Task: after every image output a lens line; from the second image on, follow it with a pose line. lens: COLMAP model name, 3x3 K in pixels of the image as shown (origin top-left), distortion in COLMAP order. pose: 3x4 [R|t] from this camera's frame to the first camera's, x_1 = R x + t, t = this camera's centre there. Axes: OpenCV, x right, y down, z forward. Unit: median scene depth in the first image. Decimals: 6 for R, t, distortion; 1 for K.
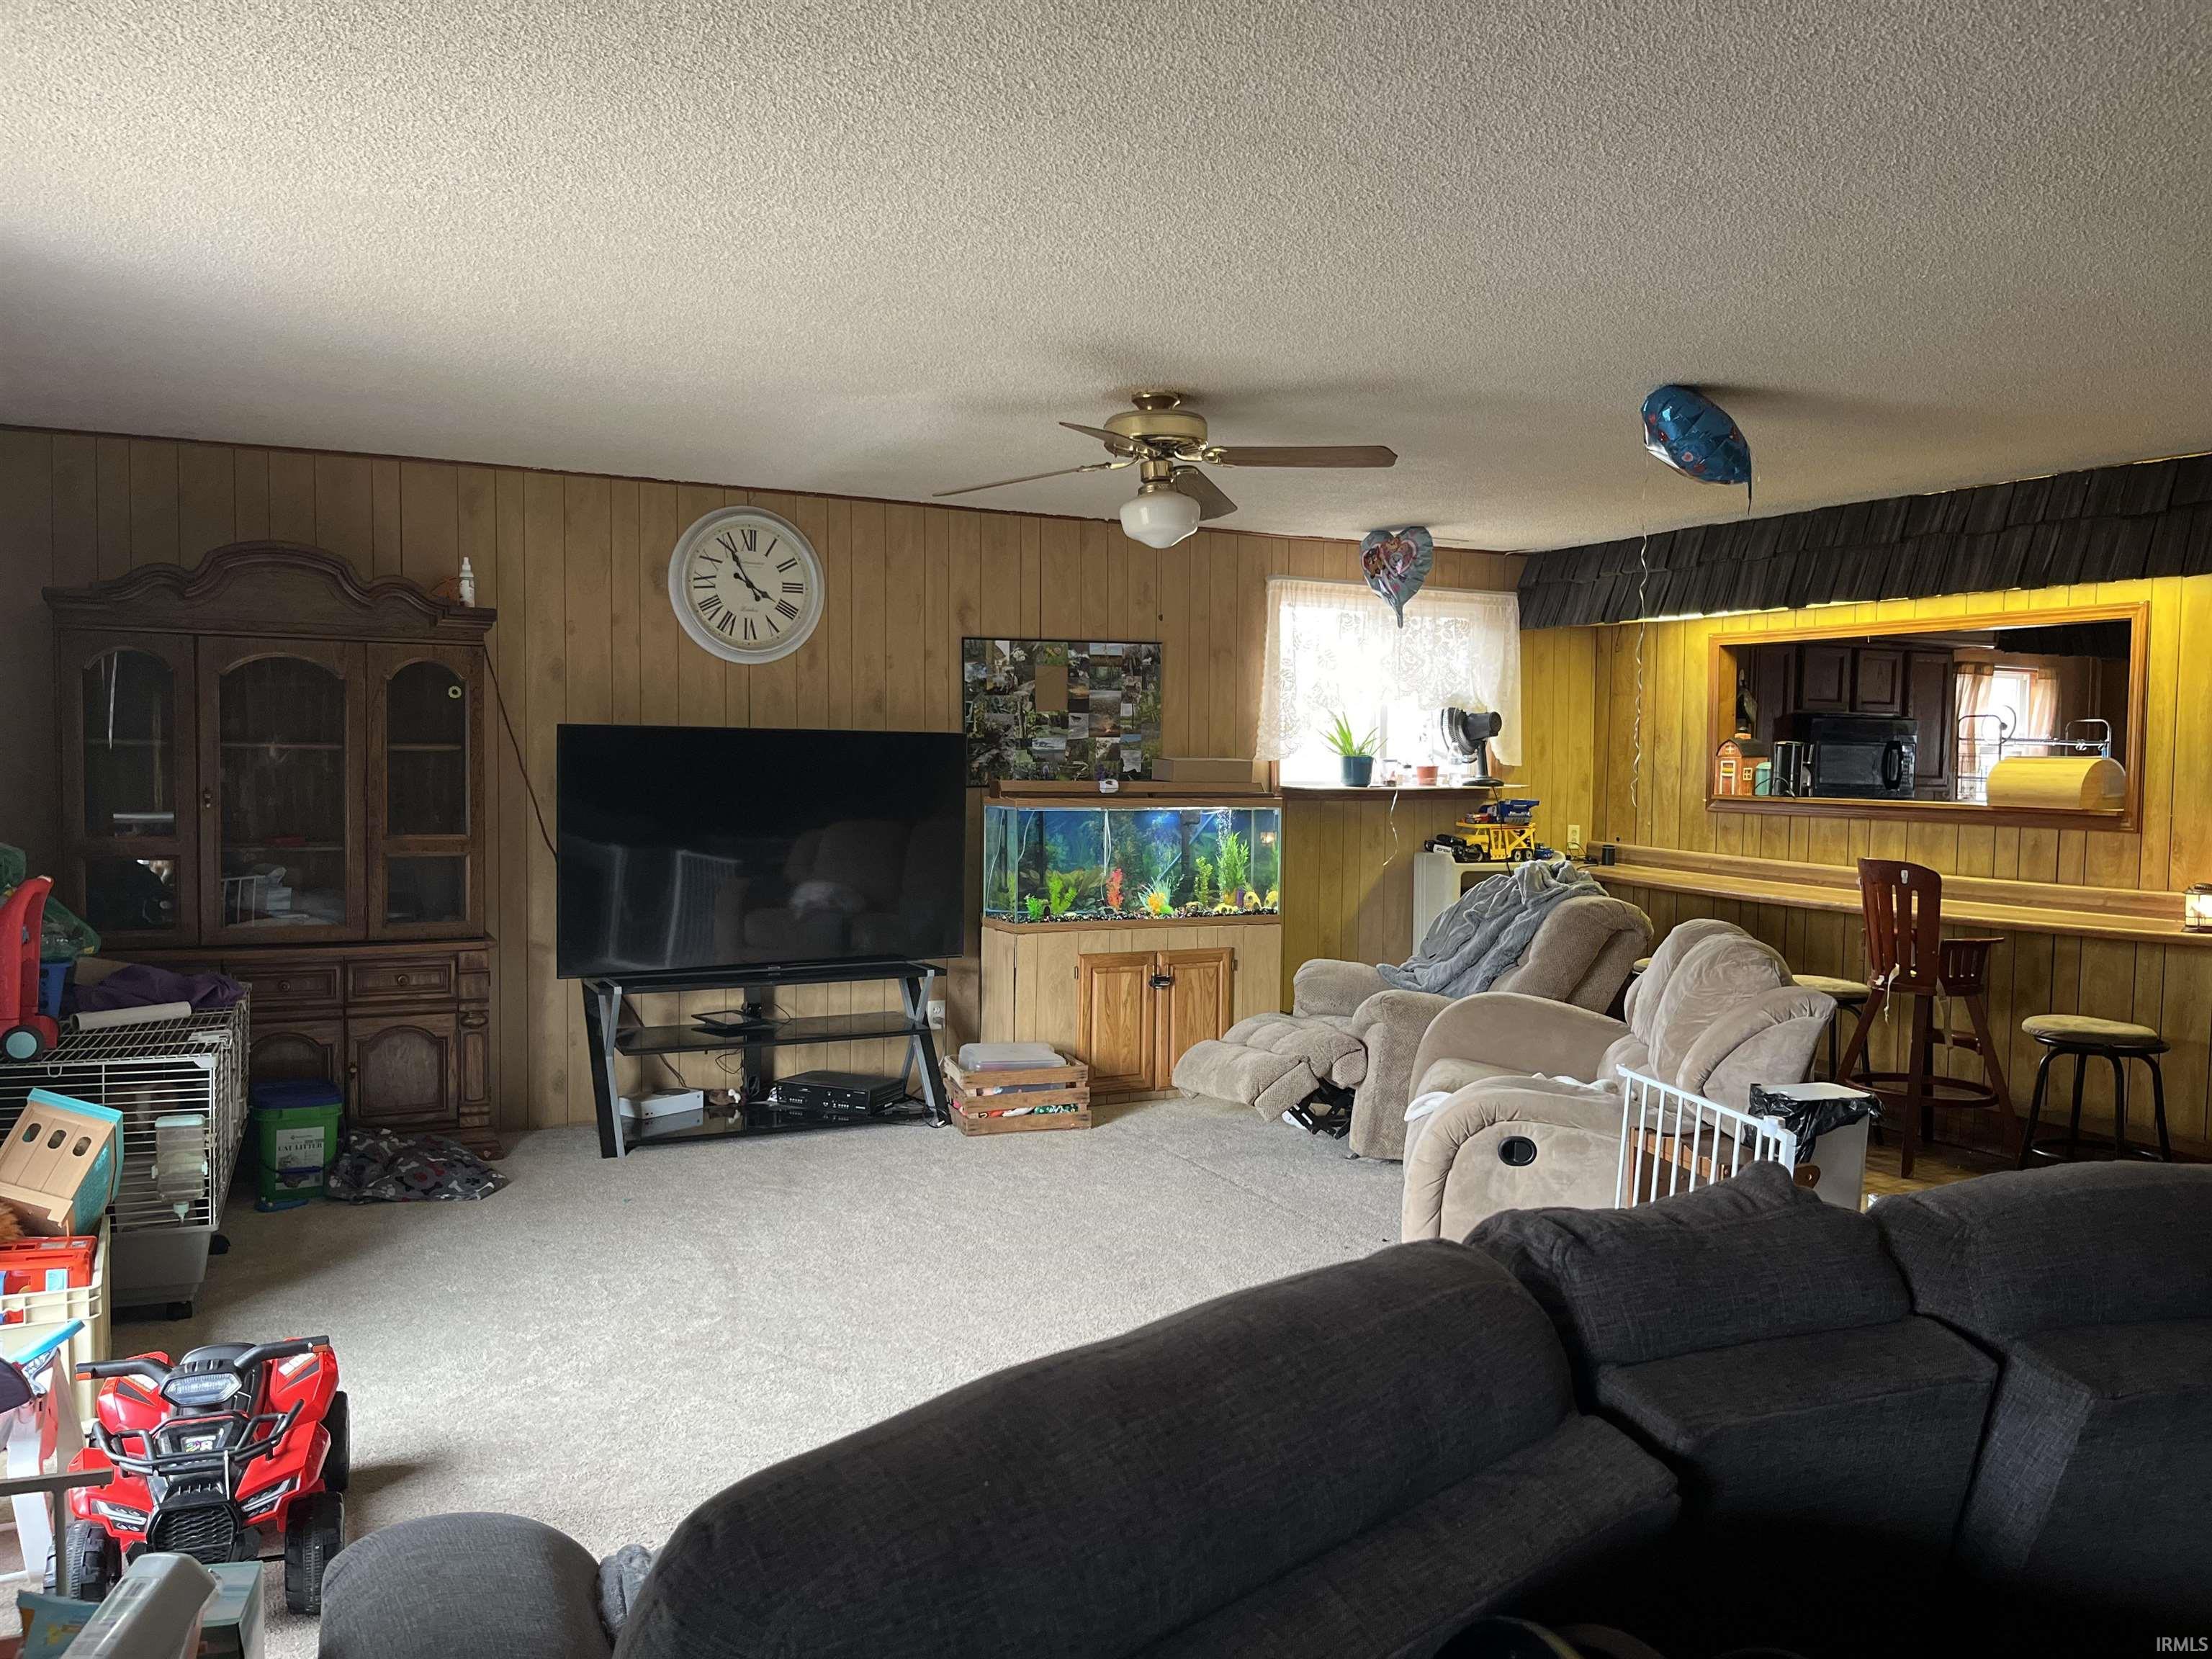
lens RADIAL K [[1644.2, 0, 1089.1], [0, 1644.2, 867.3], [0, 0, 1]] dist [0.039599, -0.067613]
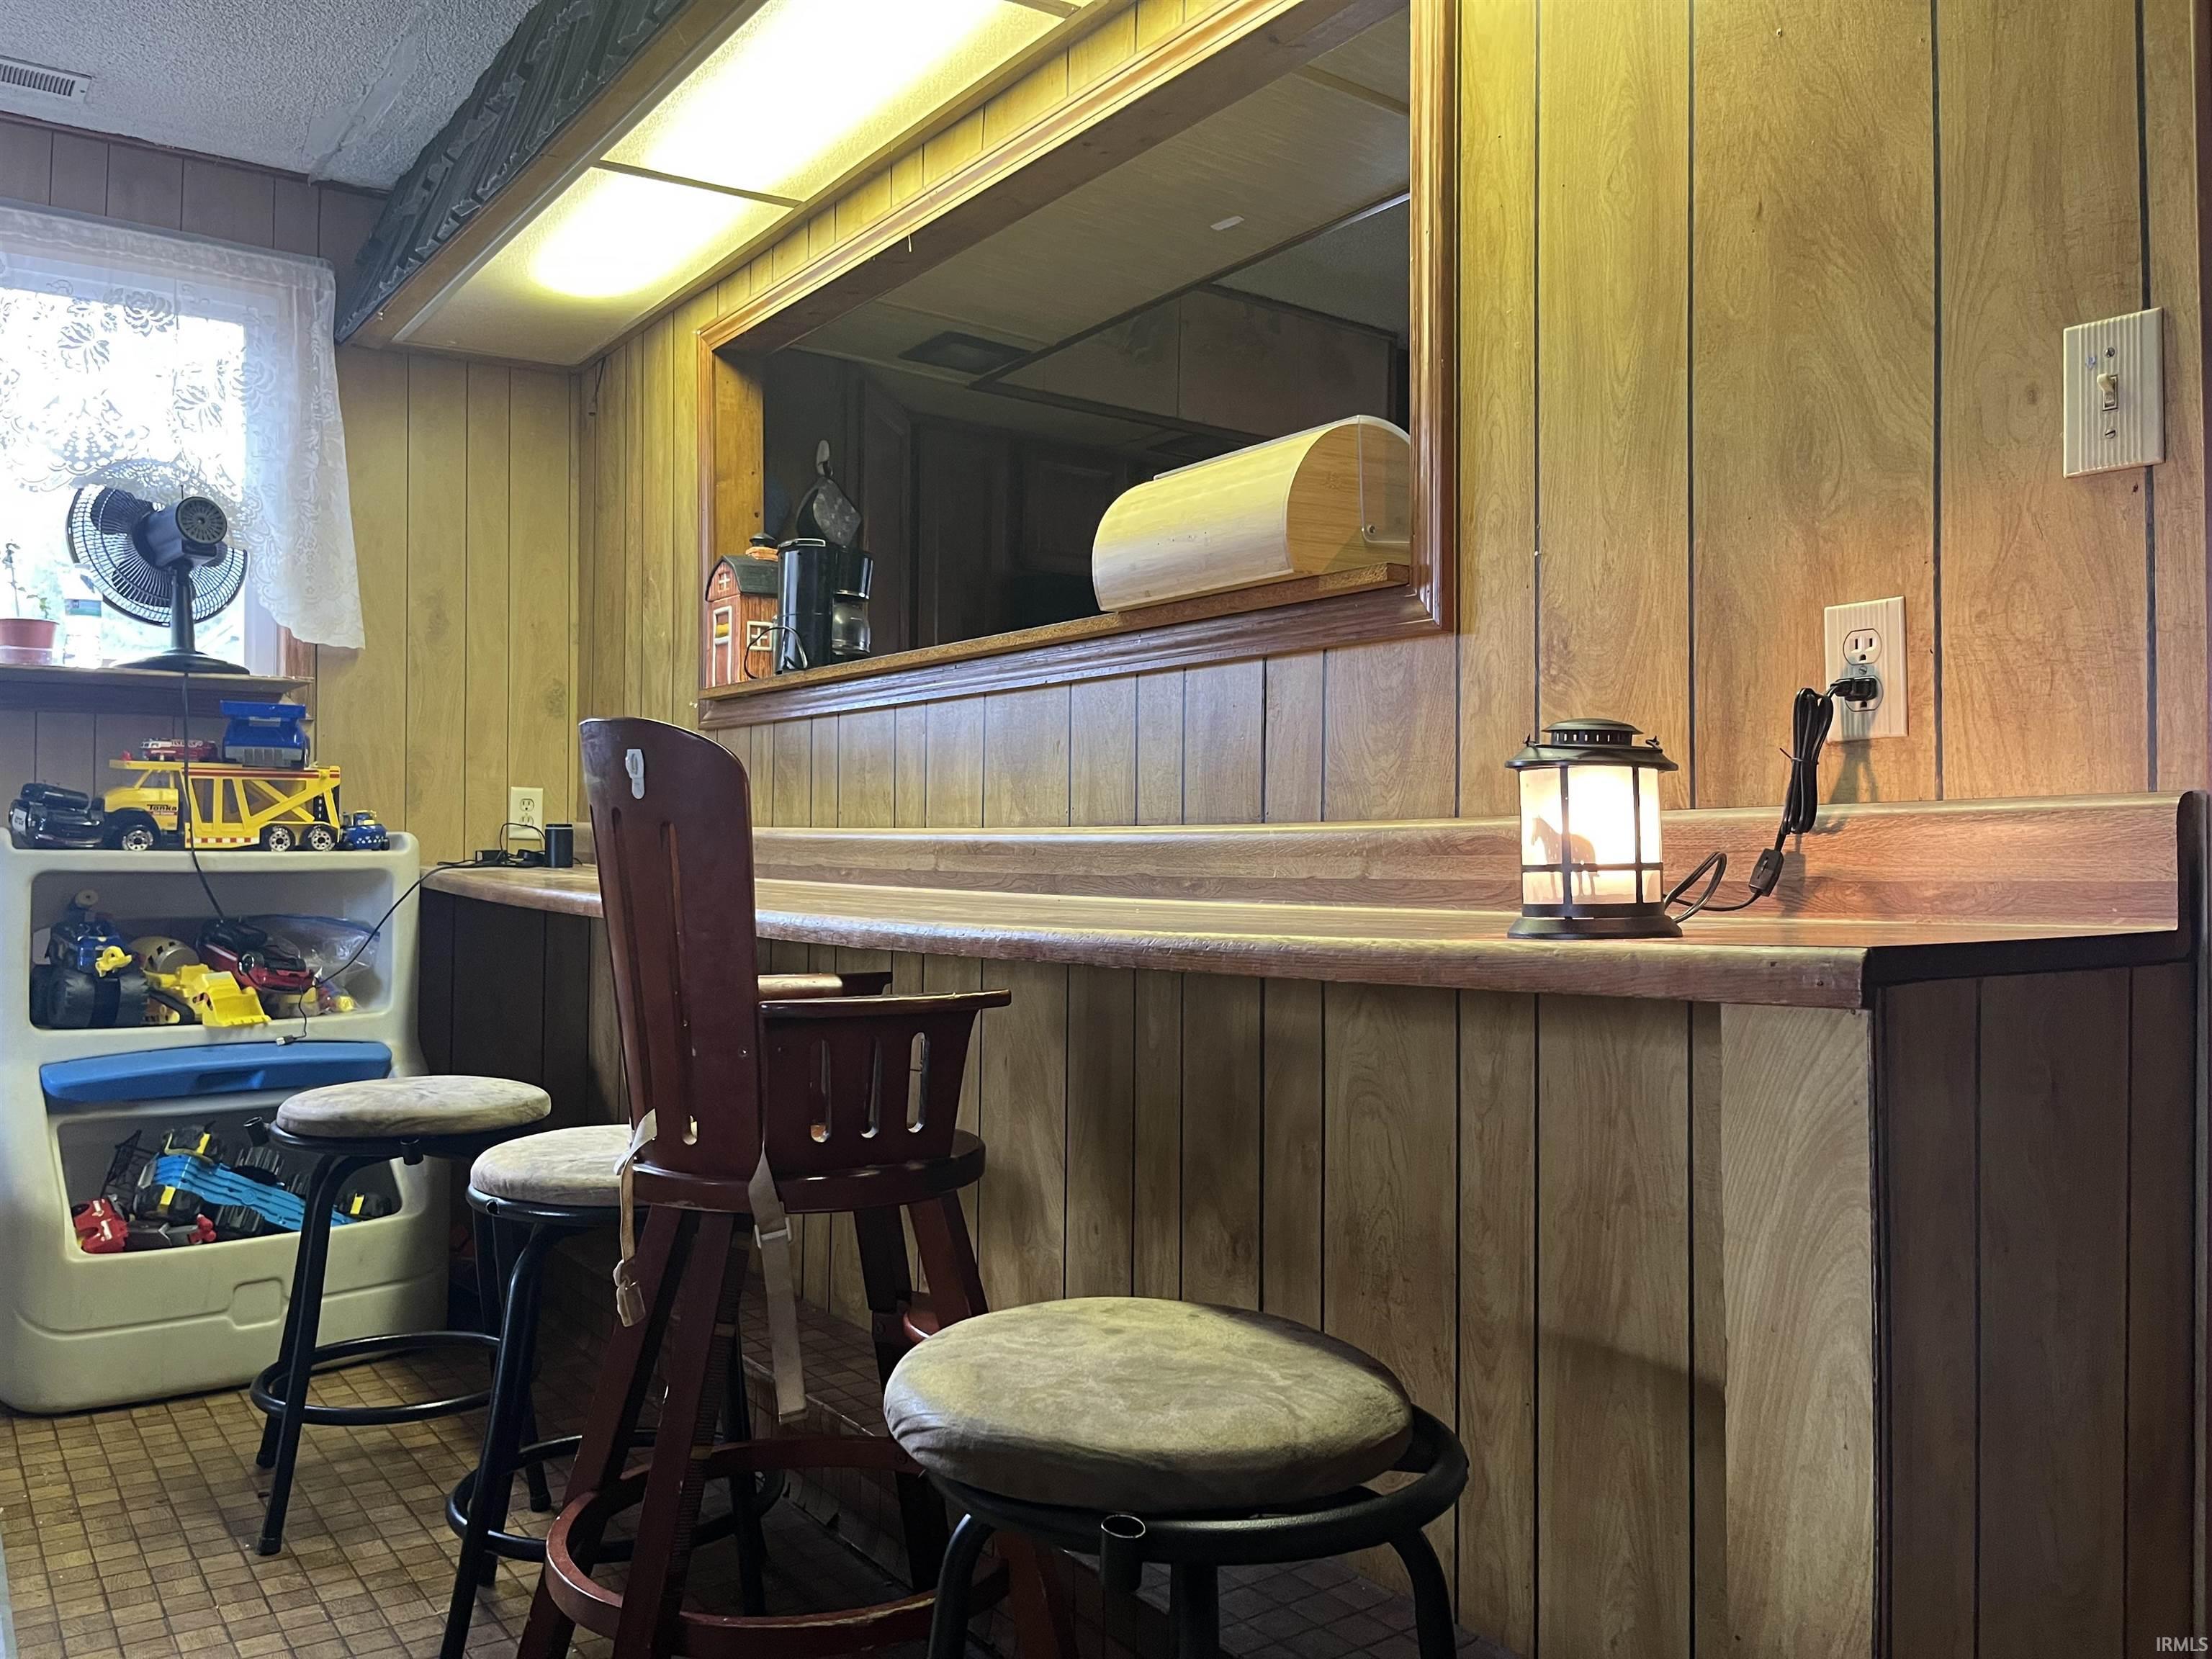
lens RADIAL K [[1644.2, 0, 1104.7], [0, 1644.2, 845.9], [0, 0, 1]] dist [0.039599, -0.067613]
pose [[0.982075, -0.006637, 0.188376, 0.383587], [0.020055, 0.997386, -0.069415, 0.027880], [-0.187423, 0.071949, 0.979641, 0.535662]]
